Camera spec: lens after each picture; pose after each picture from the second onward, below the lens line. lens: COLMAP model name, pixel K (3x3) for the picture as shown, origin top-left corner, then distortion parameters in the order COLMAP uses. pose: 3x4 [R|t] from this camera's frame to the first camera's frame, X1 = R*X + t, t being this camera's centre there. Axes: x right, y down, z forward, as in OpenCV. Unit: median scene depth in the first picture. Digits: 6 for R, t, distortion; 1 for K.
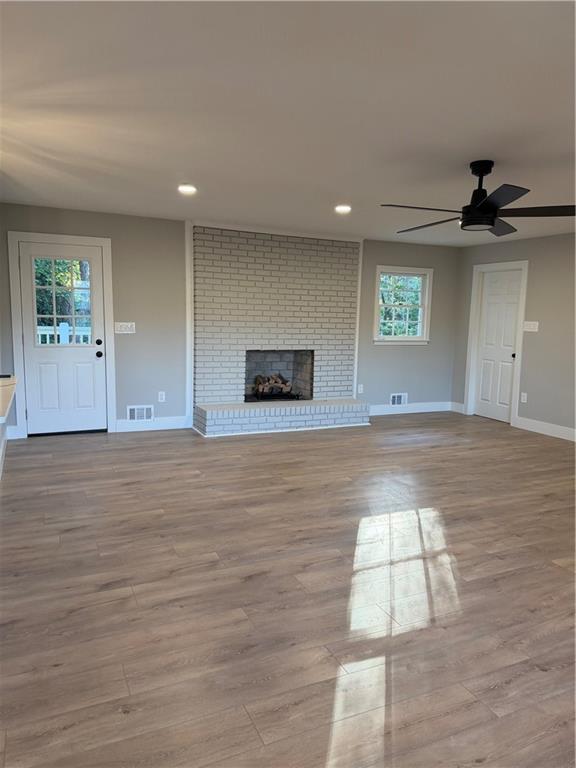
lens RADIAL K [[540.3, 0, 282.6], [0, 540.3, 383.9], [0, 0, 1]] dist [0.043391, -0.063288]
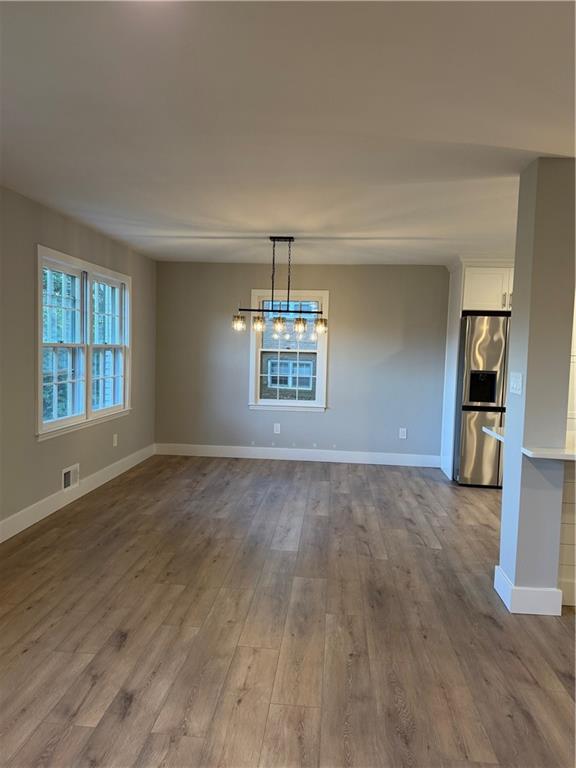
lens RADIAL K [[540.3, 0, 290.3], [0, 540.3, 386.2], [0, 0, 1]] dist [0.043391, -0.063288]
pose [[-0.488937, 0.021477, -0.872055, 0.348631], [-0.154925, 0.981666, 0.111039, -0.058297], [0.858452, 0.189395, -0.476645, 0.527219]]
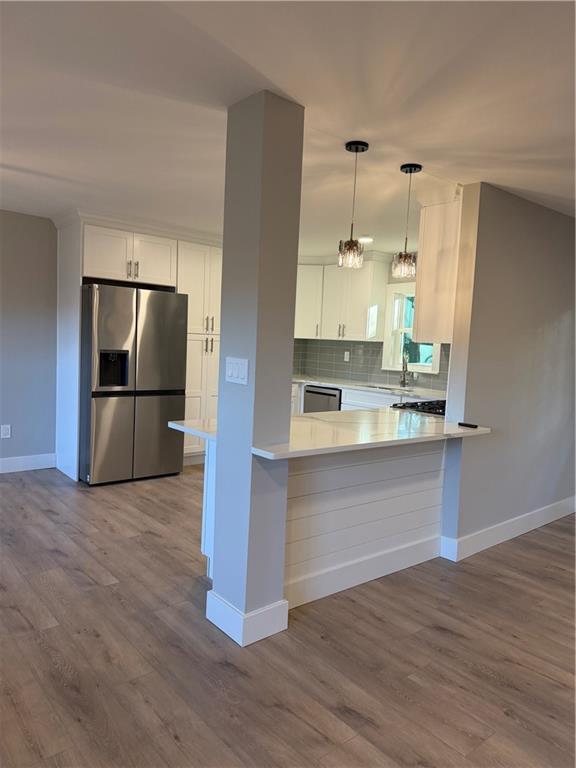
lens RADIAL K [[540.3, 0, 285.9], [0, 540.3, 387.1], [0, 0, 1]] dist [0.043391, -0.063288]
pose [[0.266805, 0.072368, -0.961029, 0.185427], [-0.164055, 0.986034, 0.028706, -0.039203], [0.949685, 0.150002, 0.274952, 0.364028]]
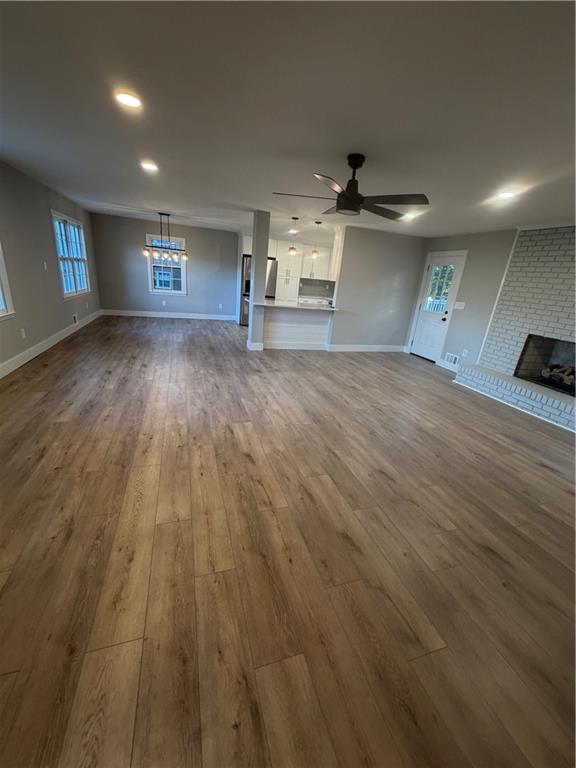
lens RADIAL K [[306.0, 0, 290.3], [0, 306.0, 385.7], [0, 0, 1]] dist [-0.000333, 0.000010]
pose [[-0.101980, 0.303483, -0.947364, 0.871715], [-0.221398, 0.921520, 0.319037, -0.075443], [0.969837, 0.242280, -0.026786, 0.714235]]
